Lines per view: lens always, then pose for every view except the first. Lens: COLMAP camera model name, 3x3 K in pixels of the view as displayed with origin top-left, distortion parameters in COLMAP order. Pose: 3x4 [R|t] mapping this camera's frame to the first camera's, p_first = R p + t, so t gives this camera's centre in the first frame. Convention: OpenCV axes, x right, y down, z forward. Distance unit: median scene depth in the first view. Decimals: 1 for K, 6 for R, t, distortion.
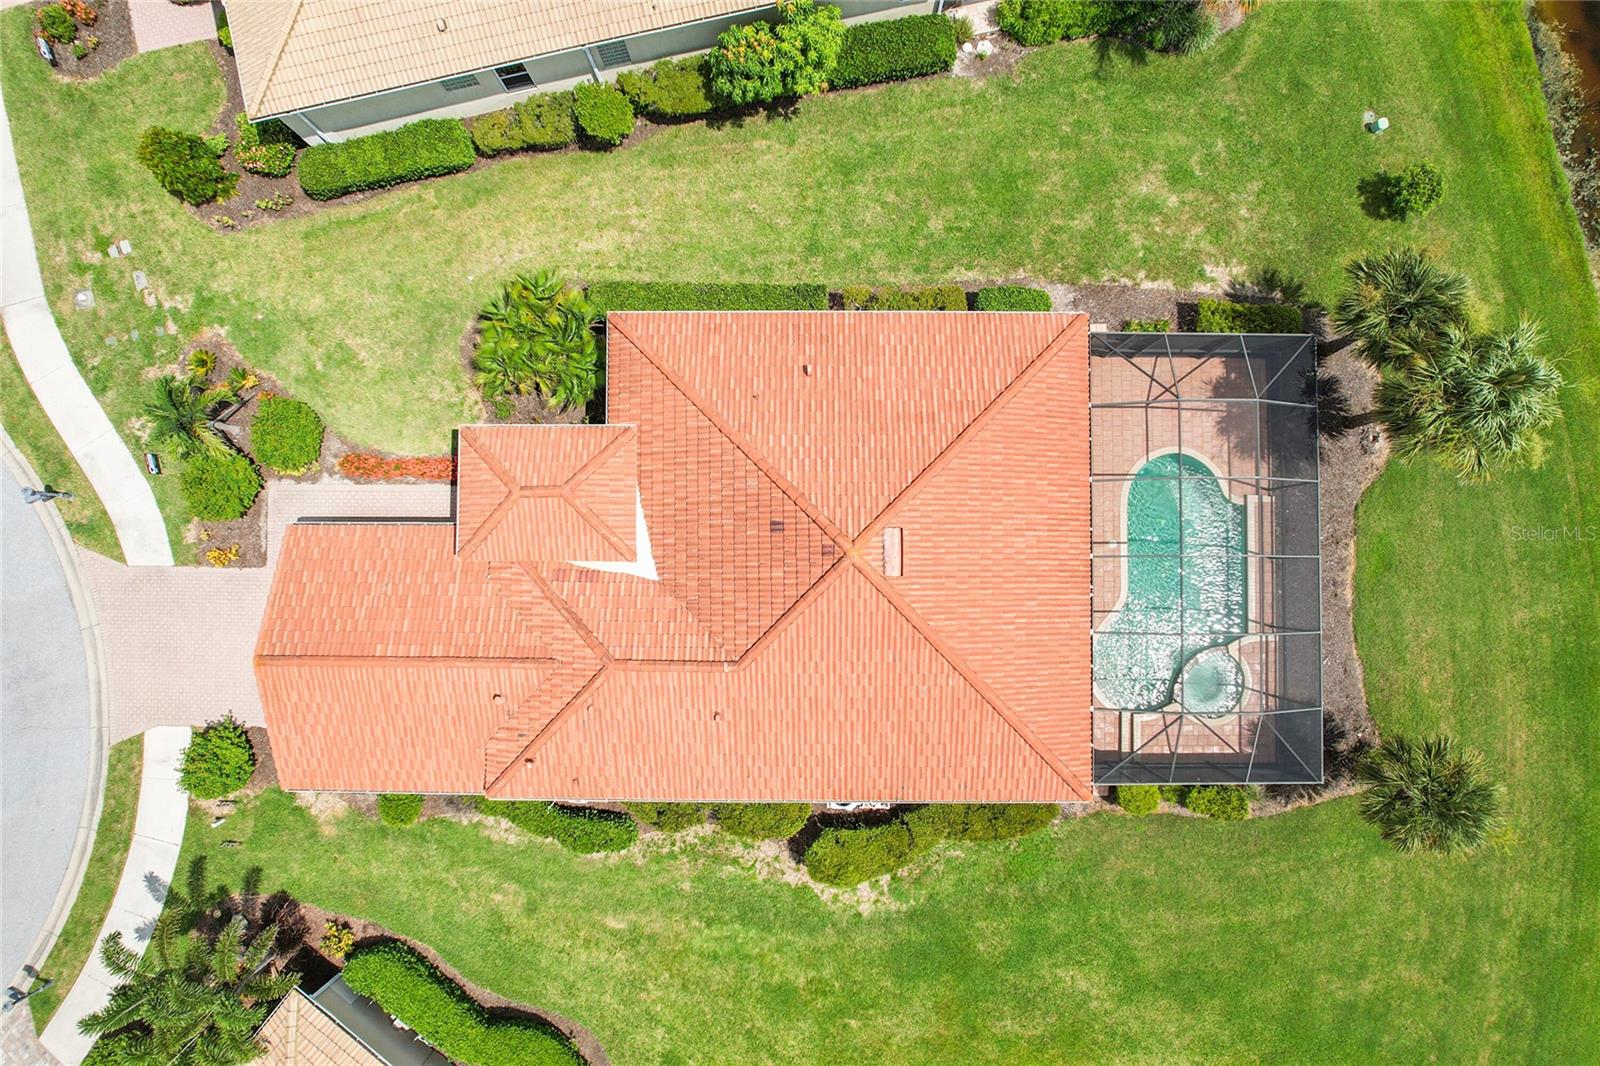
lens RADIAL K [[1020.7, 0, 807.1], [0, 1020.7, 529.6], [0, 0, 1]] dist [-0.073772, 0.067288]
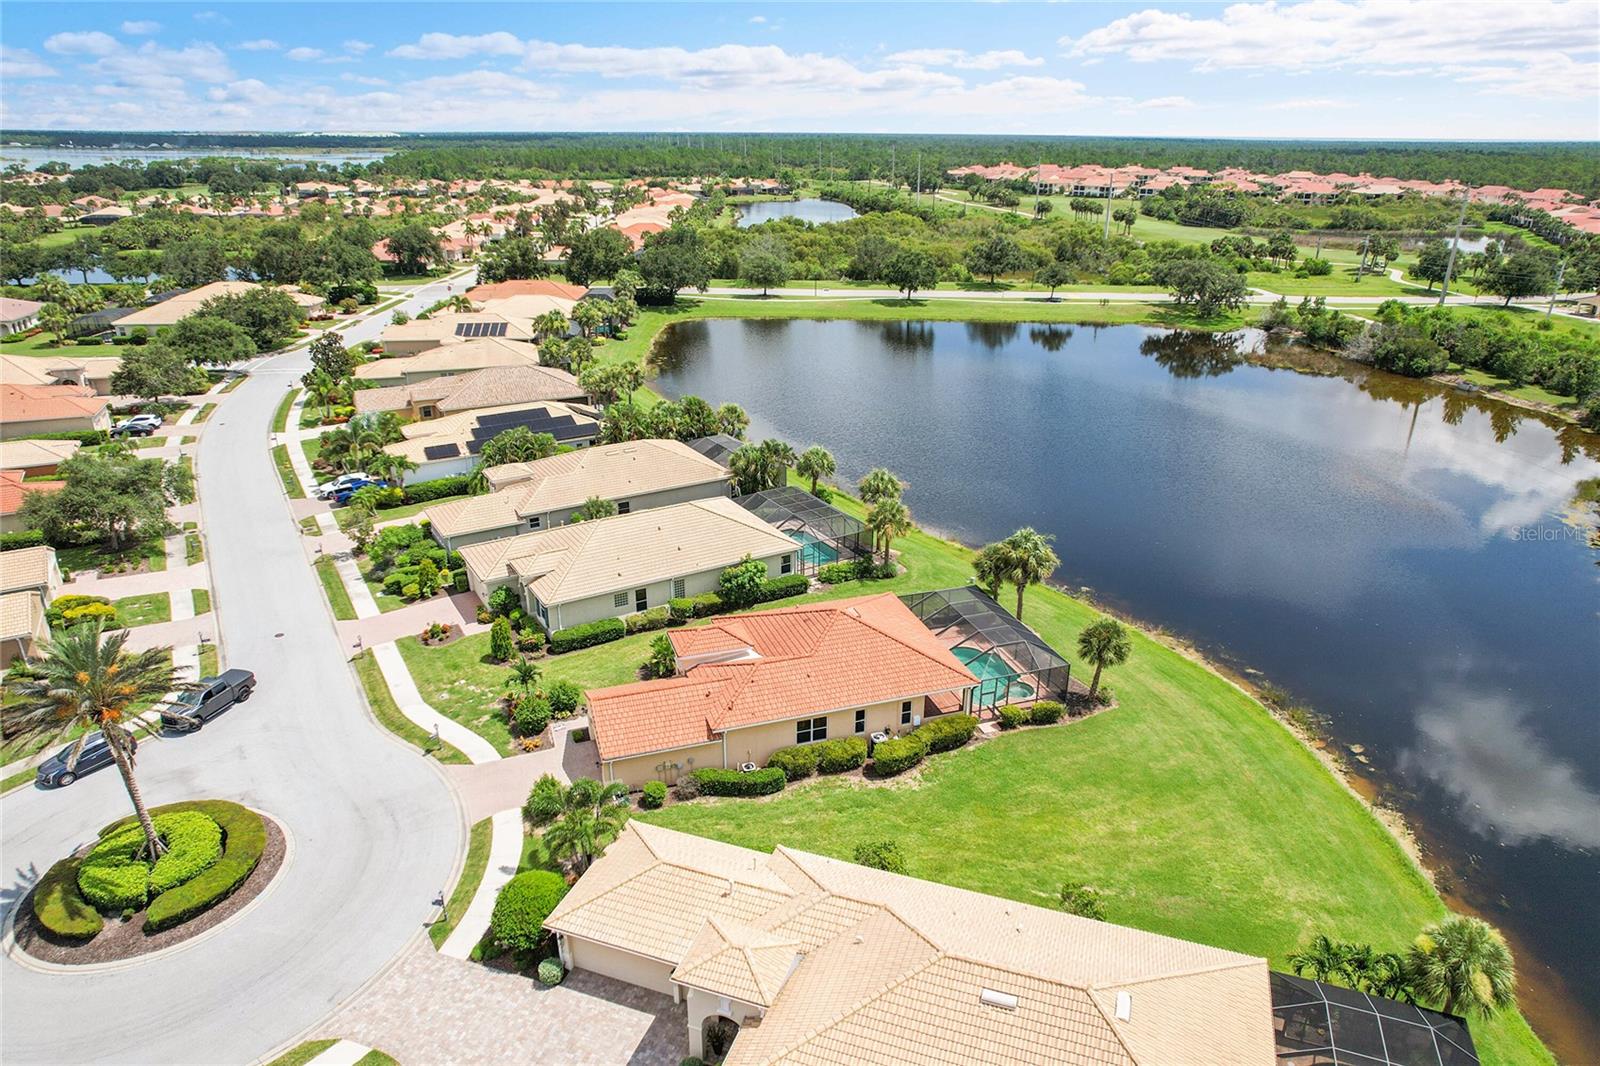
lens RADIAL K [[1017.3, 0, 807.6], [0, 1017.3, 530.0], [0, 0, 1]] dist [-0.068098, 0.061702]
pose [[0.943979, -0.110260, 0.311041, -0.641552], [0.328999, 0.387993, -0.860942, 1.695591], [-0.025754, 0.915043, 0.402532, -0.160638]]
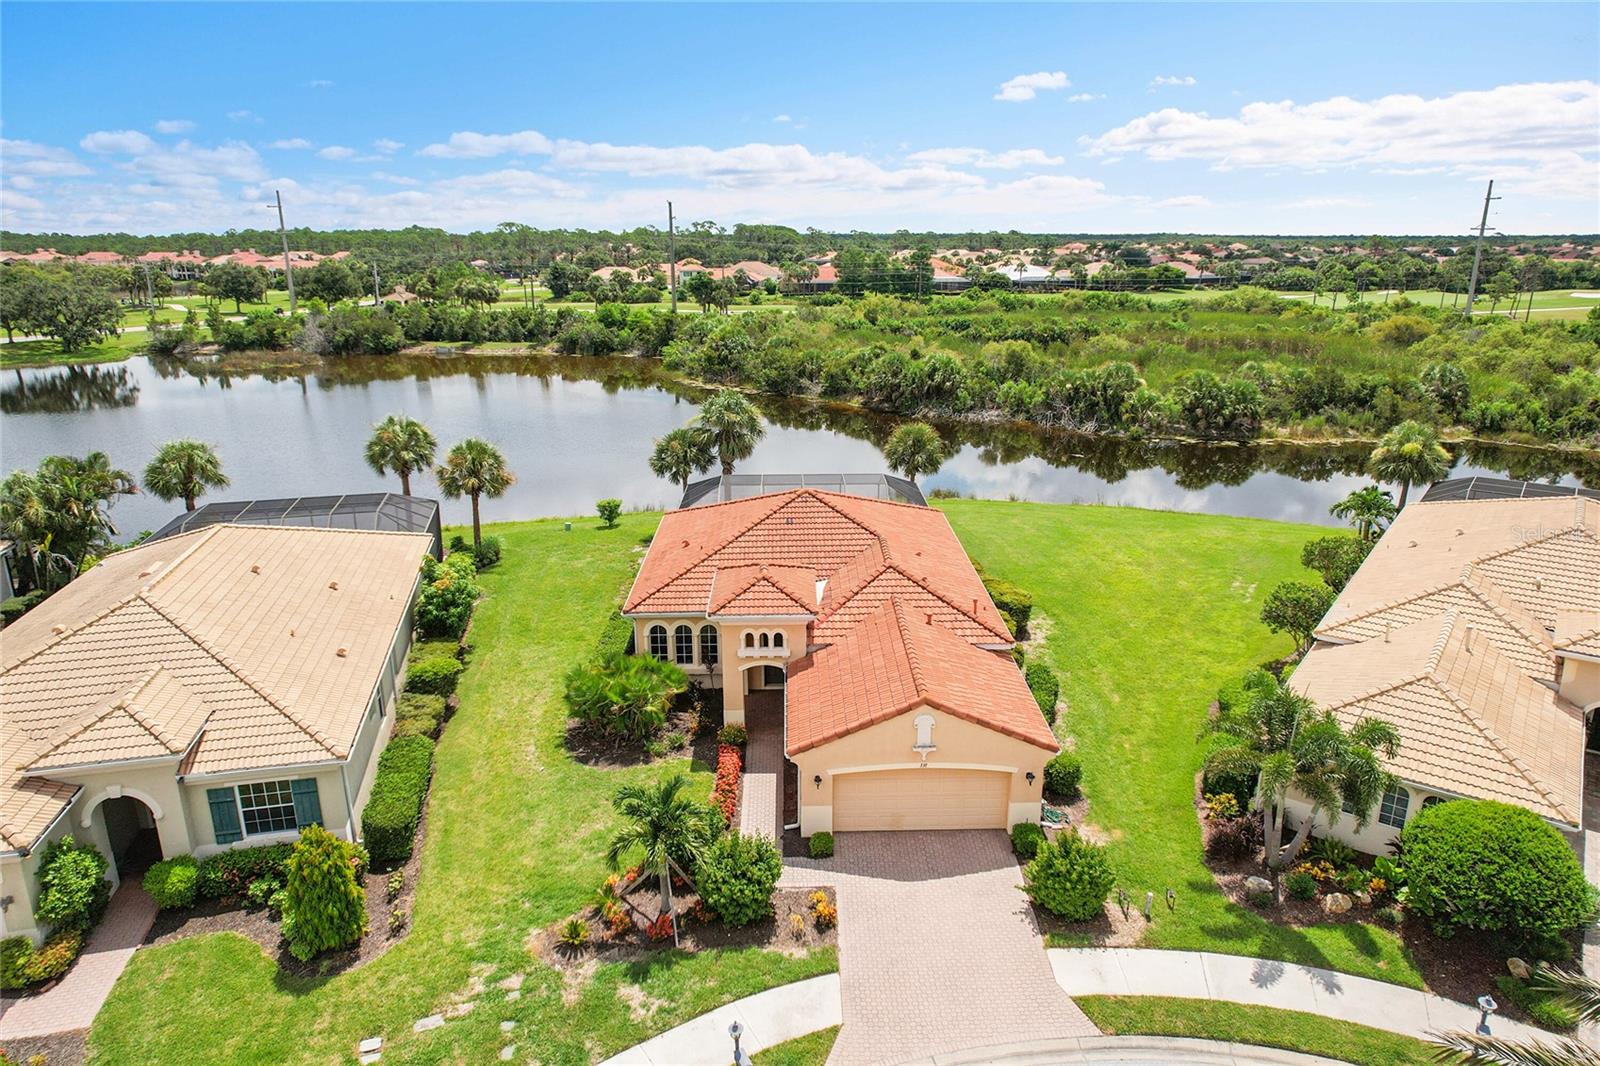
lens RADIAL K [[1017.3, 0, 807.6], [0, 1017.3, 530.0], [0, 0, 1]] dist [-0.068098, 0.061702]
pose [[-0.023057, -0.275288, 0.961085, -1.278244], [0.999048, 0.029267, 0.032350, -0.021210], [-0.037033, 0.960916, 0.274351, 0.486375]]
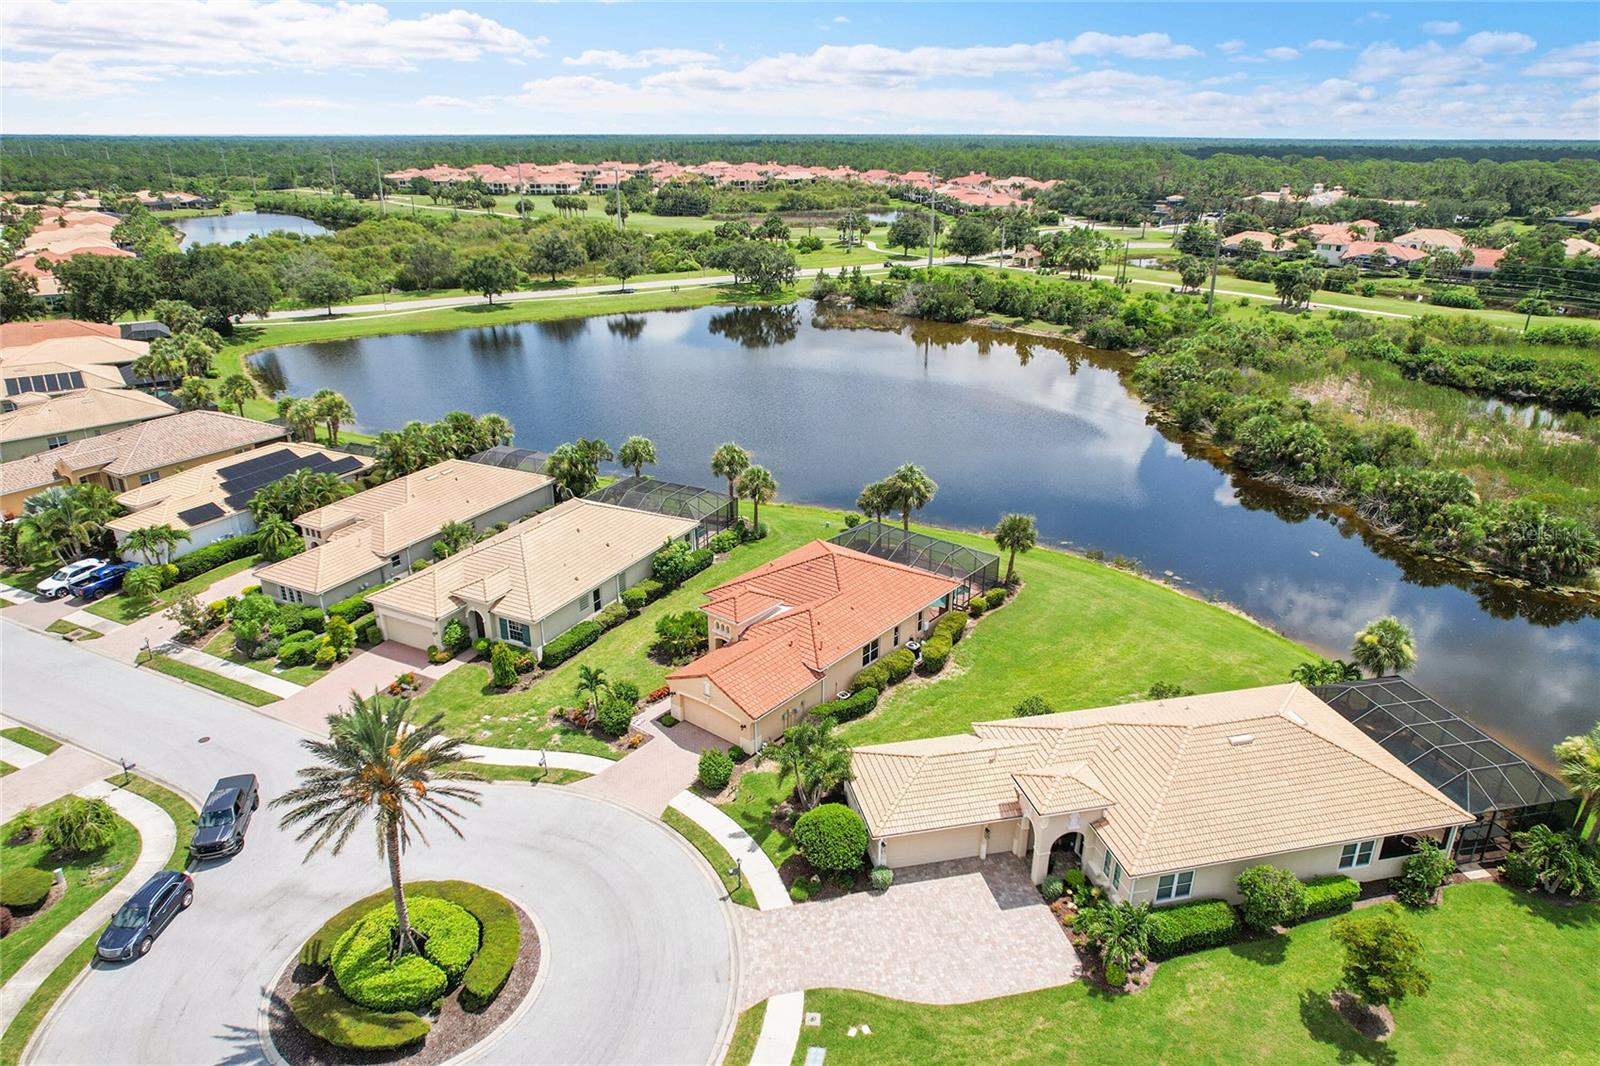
lens RADIAL K [[1017.3, 0, 807.6], [0, 1017.3, 530.0], [0, 0, 1]] dist [-0.068098, 0.061702]
pose [[0.628976, -0.279457, 0.725461, -1.677566], [0.776526, 0.270701, -0.568972, 1.283903], [-0.037380, 0.921208, 0.387270, -0.141531]]
